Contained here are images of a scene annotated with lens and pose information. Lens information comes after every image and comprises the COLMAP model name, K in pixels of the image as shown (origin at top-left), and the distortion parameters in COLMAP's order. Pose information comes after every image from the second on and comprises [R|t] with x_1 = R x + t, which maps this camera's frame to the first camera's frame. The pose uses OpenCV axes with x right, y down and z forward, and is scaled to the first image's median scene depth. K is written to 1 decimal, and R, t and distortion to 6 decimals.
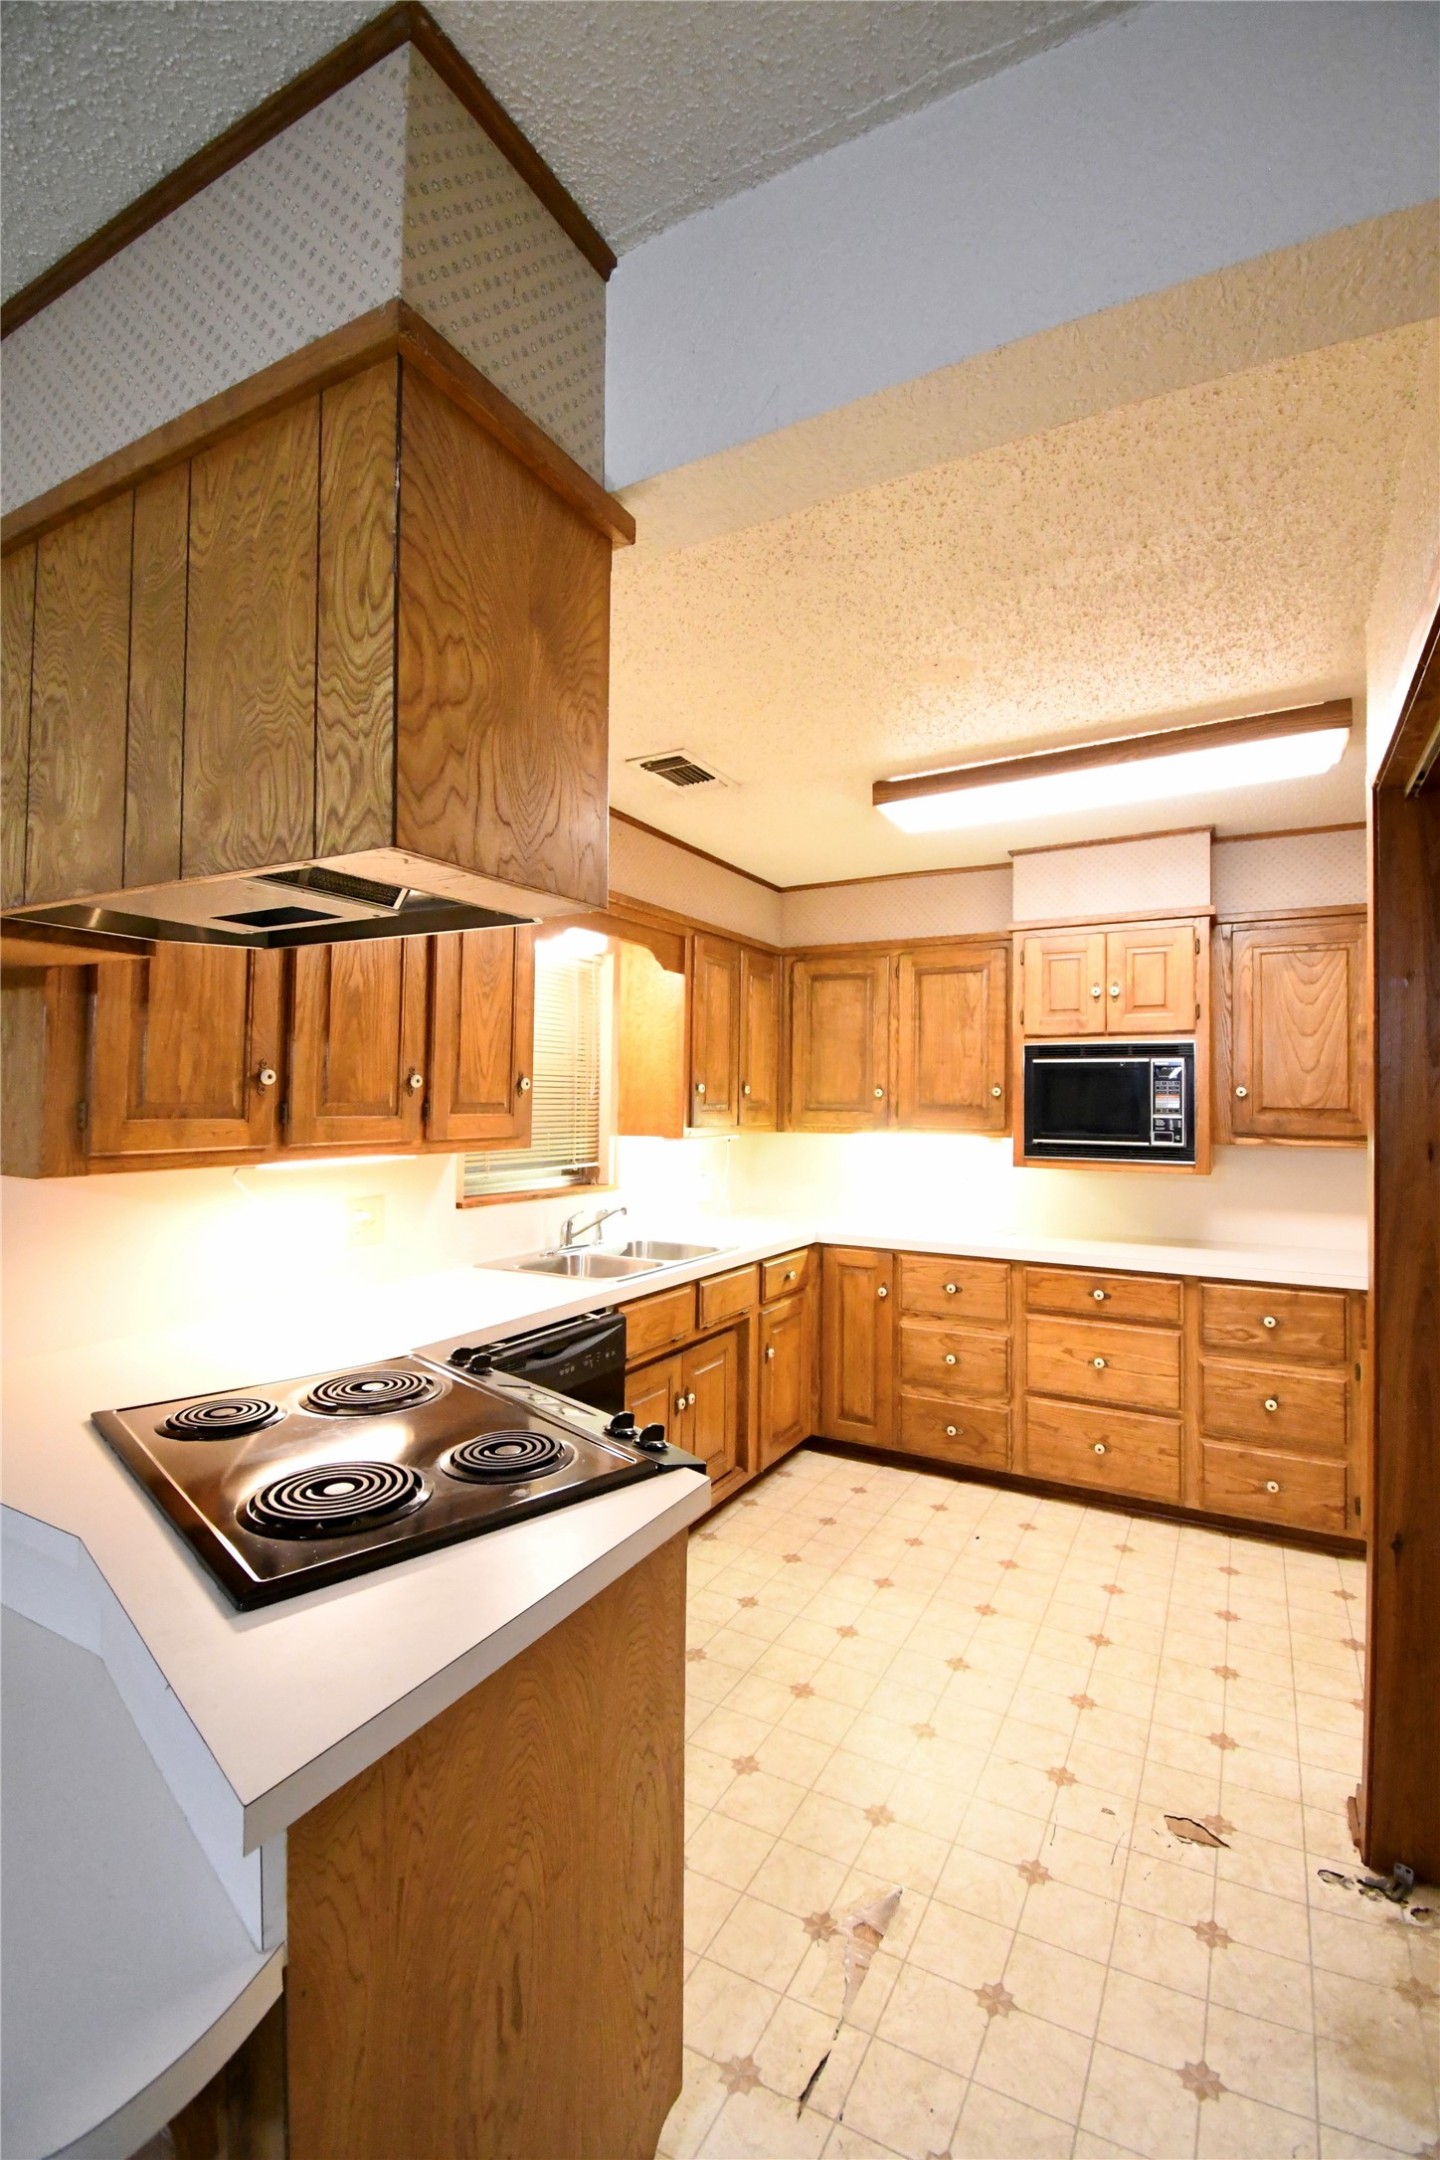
lens RADIAL K [[946.9, 0, 721.0], [0, 946.9, 1078.1], [0, 0, 1]] dist [0.024839, -0.030562]
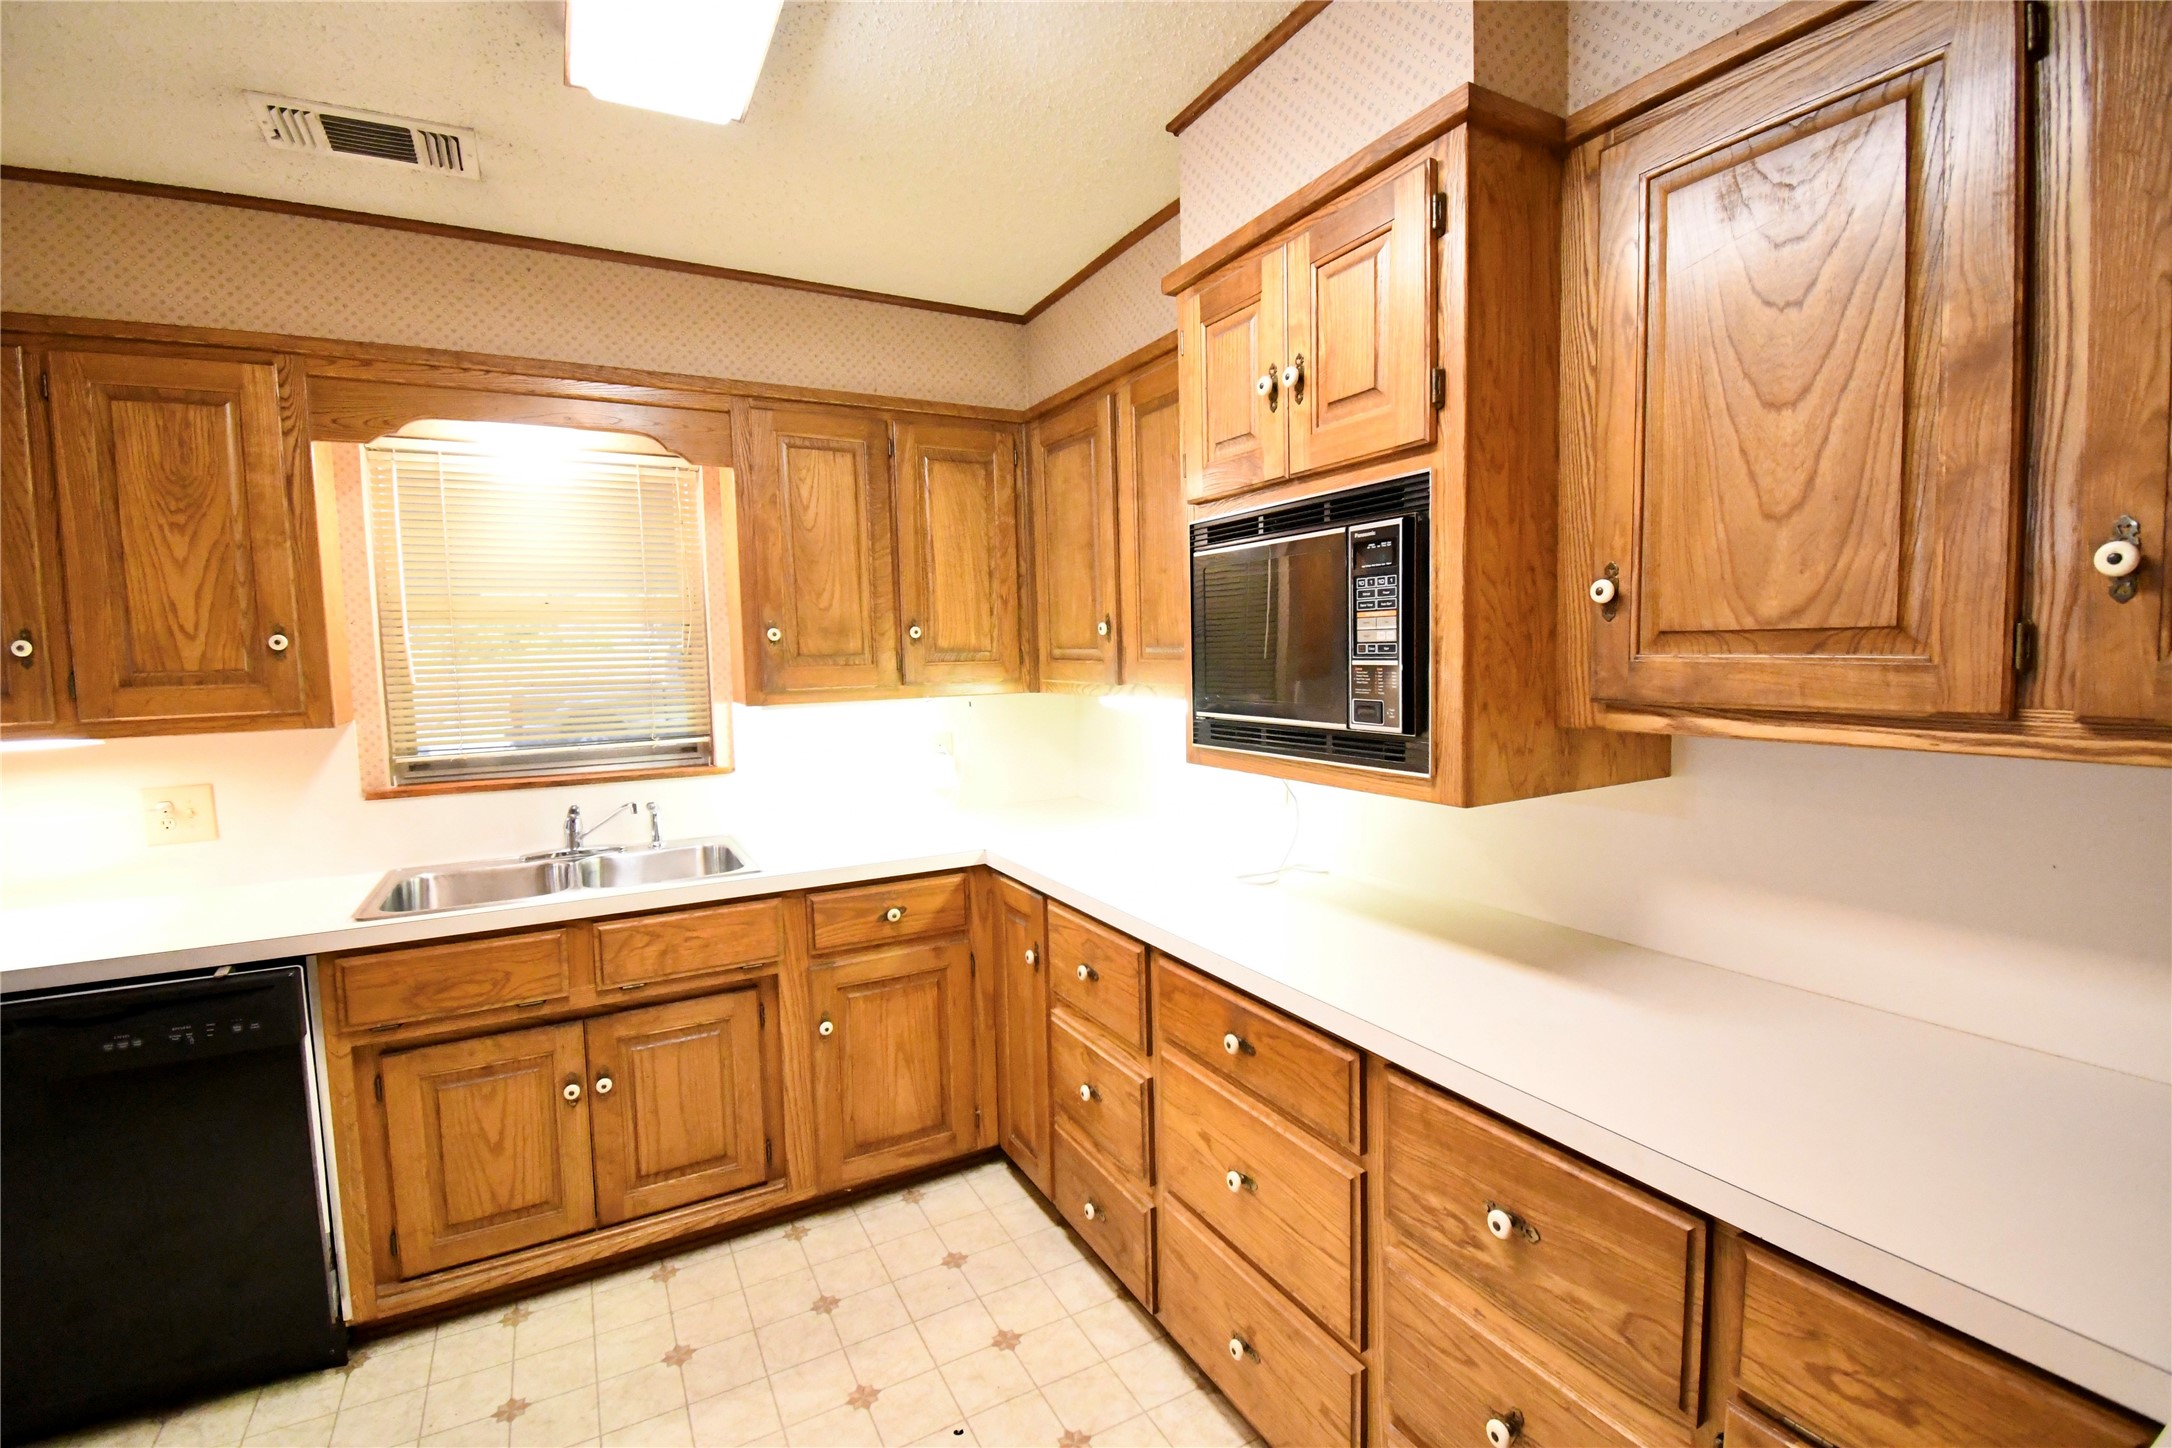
lens RADIAL K [[952.1, 0, 1086.0], [0, 952.1, 724.0], [0, 0, 1]] dist [0.024839, -0.030562]
pose [[0.841597, 0.012991, -0.539950, 0.648783], [0.045223, 0.994505, 0.094414, 0.024404], [0.538210, -0.103877, 0.836385, 0.638055]]
